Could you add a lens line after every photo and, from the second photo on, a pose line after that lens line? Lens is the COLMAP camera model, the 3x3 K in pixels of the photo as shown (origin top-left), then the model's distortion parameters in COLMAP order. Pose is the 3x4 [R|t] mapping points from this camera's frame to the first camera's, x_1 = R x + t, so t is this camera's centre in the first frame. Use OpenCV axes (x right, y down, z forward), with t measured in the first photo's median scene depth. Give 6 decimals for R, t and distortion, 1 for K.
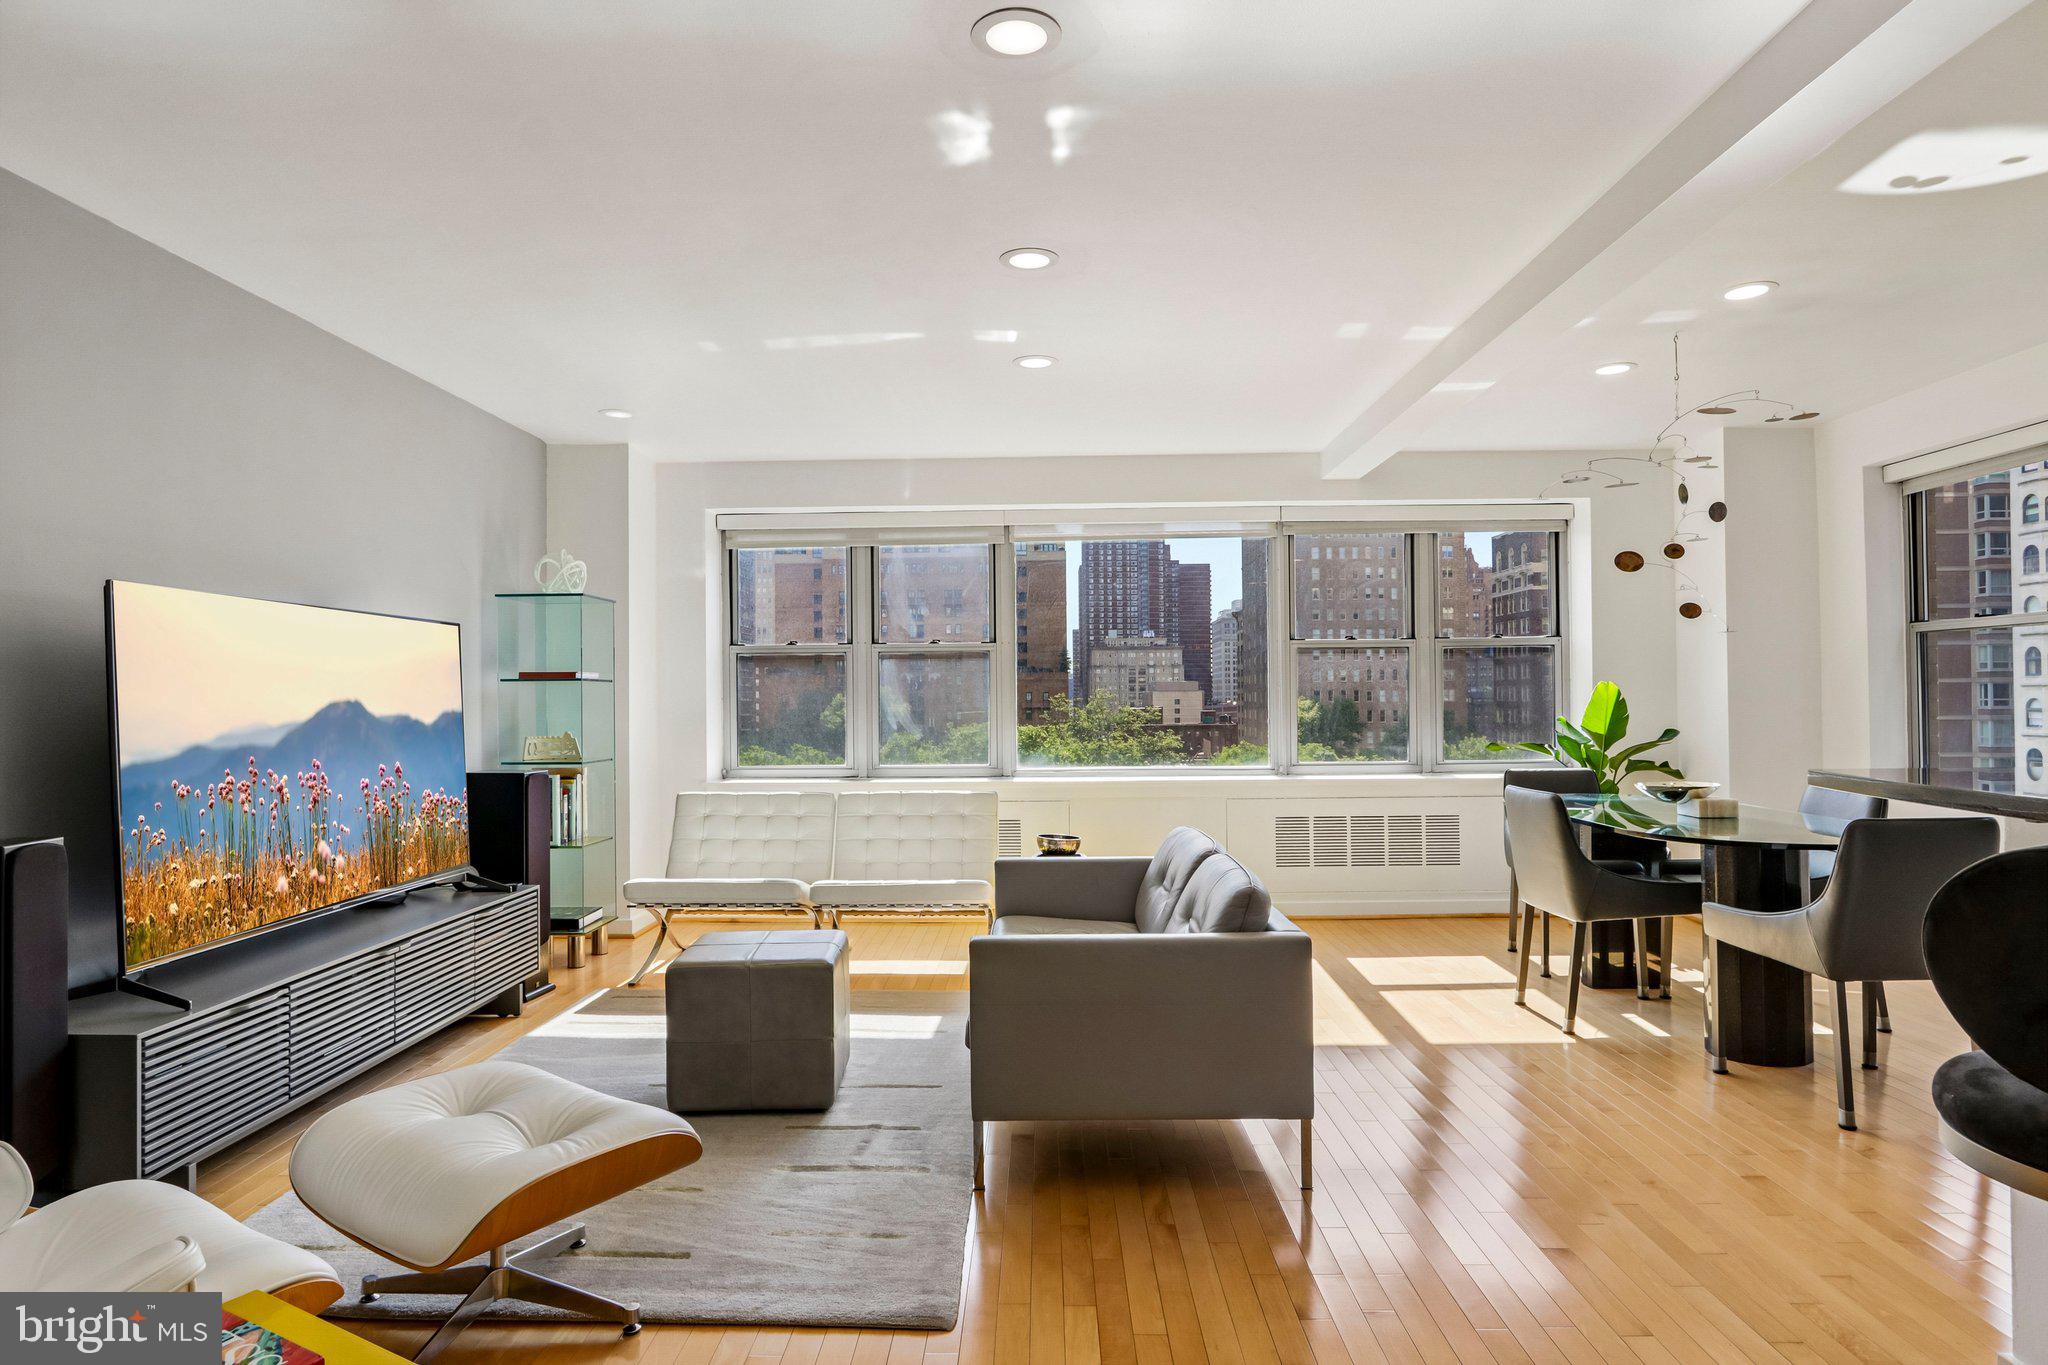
lens RADIAL K [[1162.4, 0, 1017.0], [0, 1162.4, 681.6], [0, 0, 1]] dist [-0.015315, 0.006342]
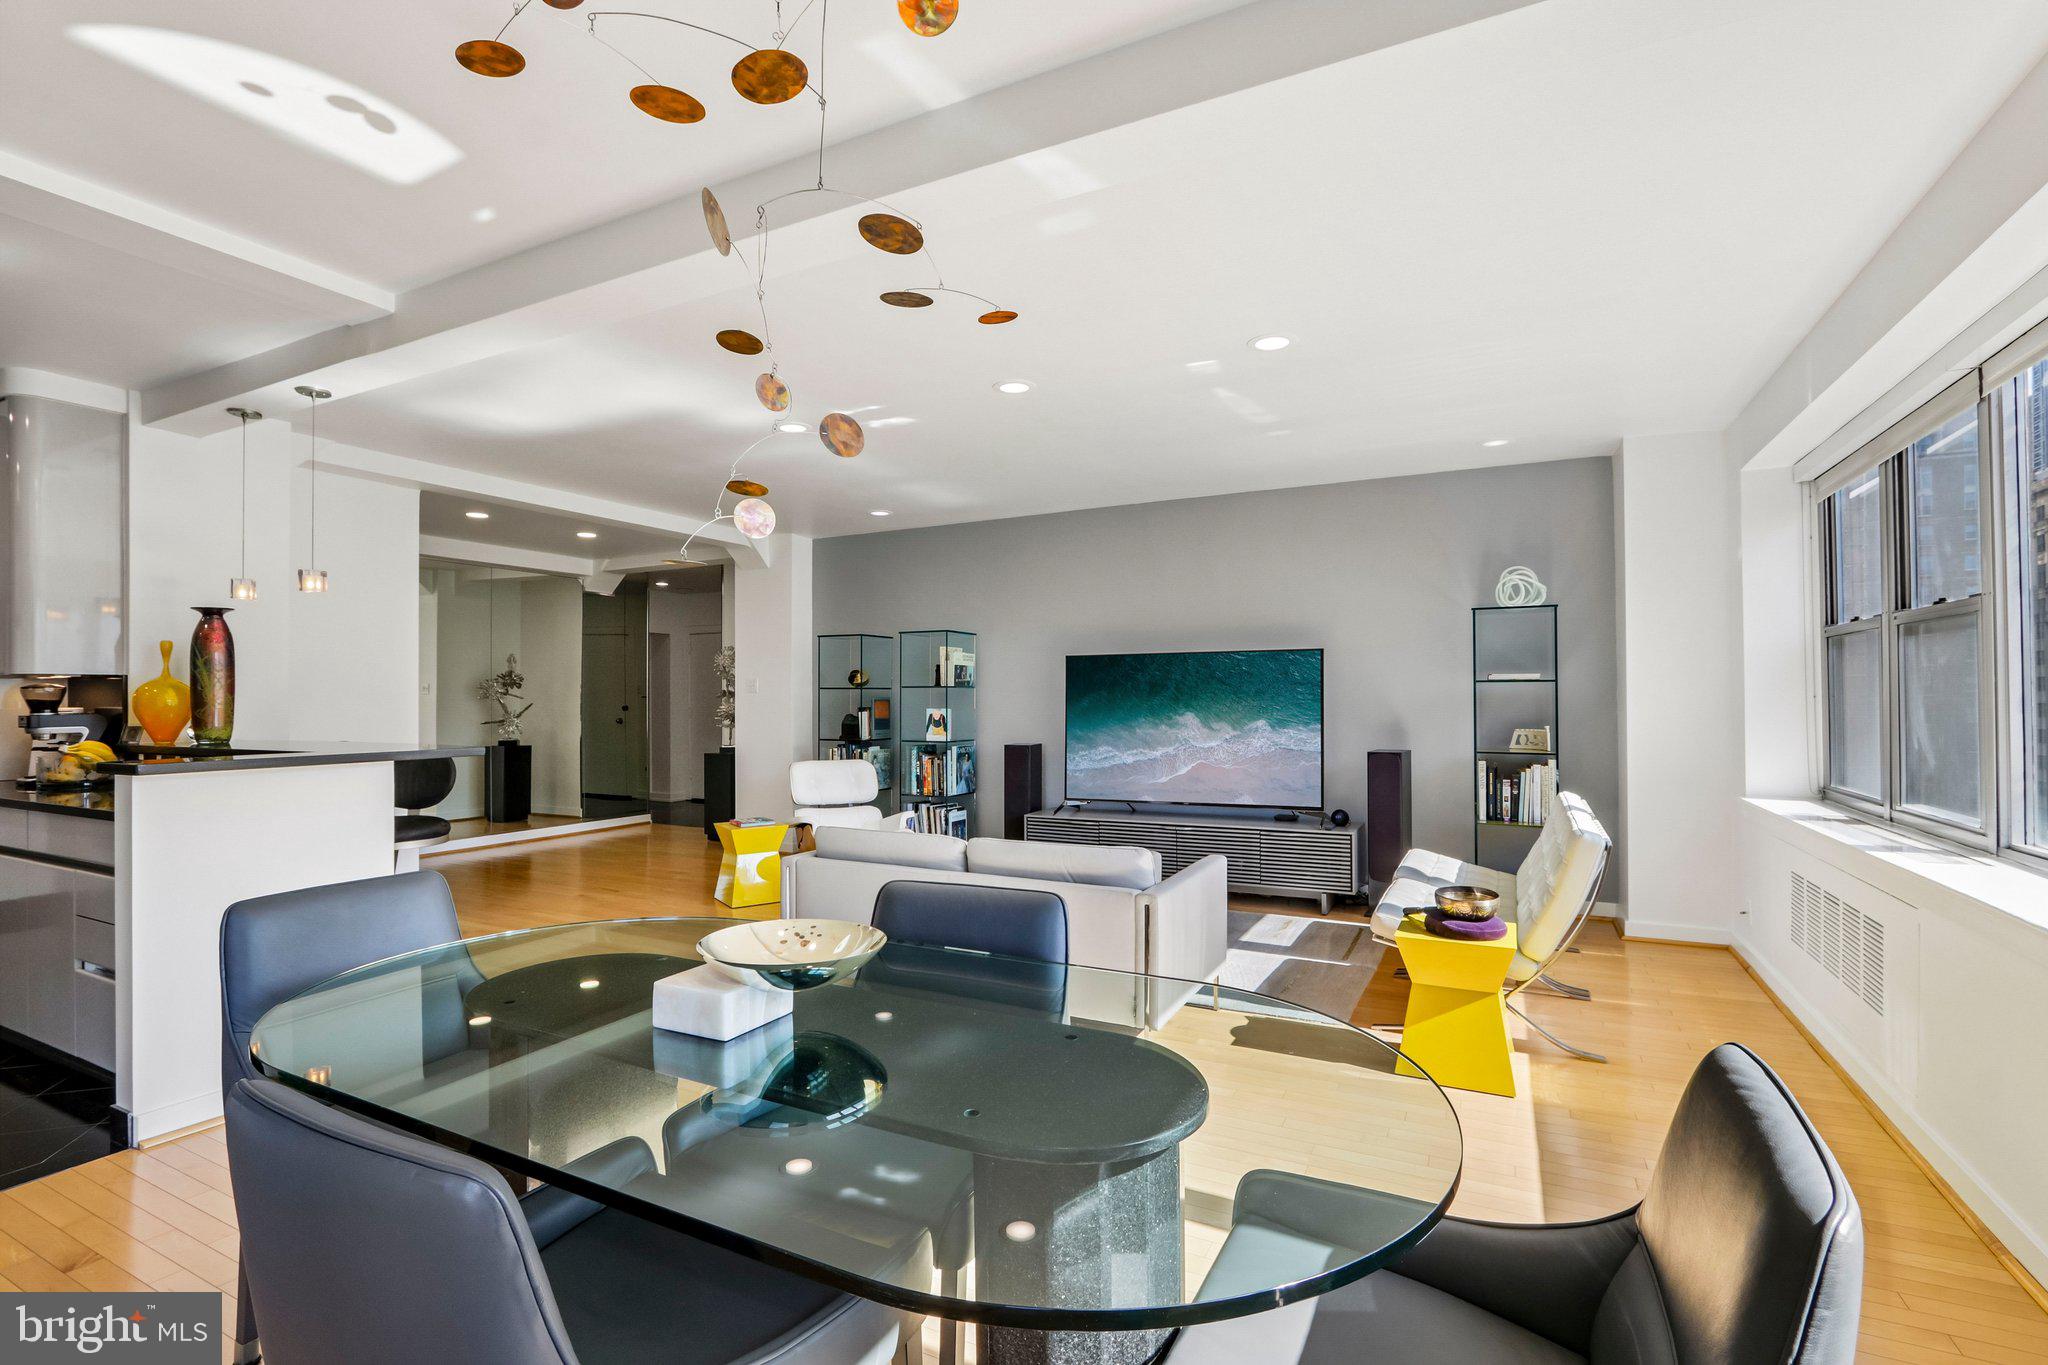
lens RADIAL K [[944.4, 0, 1025.8], [0, 944.4, 685.9], [0, 0, 1]] dist [-0.015737, 0.003049]
pose [[-0.425358, 0.000756, -0.905025, 0.636633], [0.022412, 0.999702, -0.009698, 0.001193], [0.904748, -0.024408, -0.425248, 0.918038]]
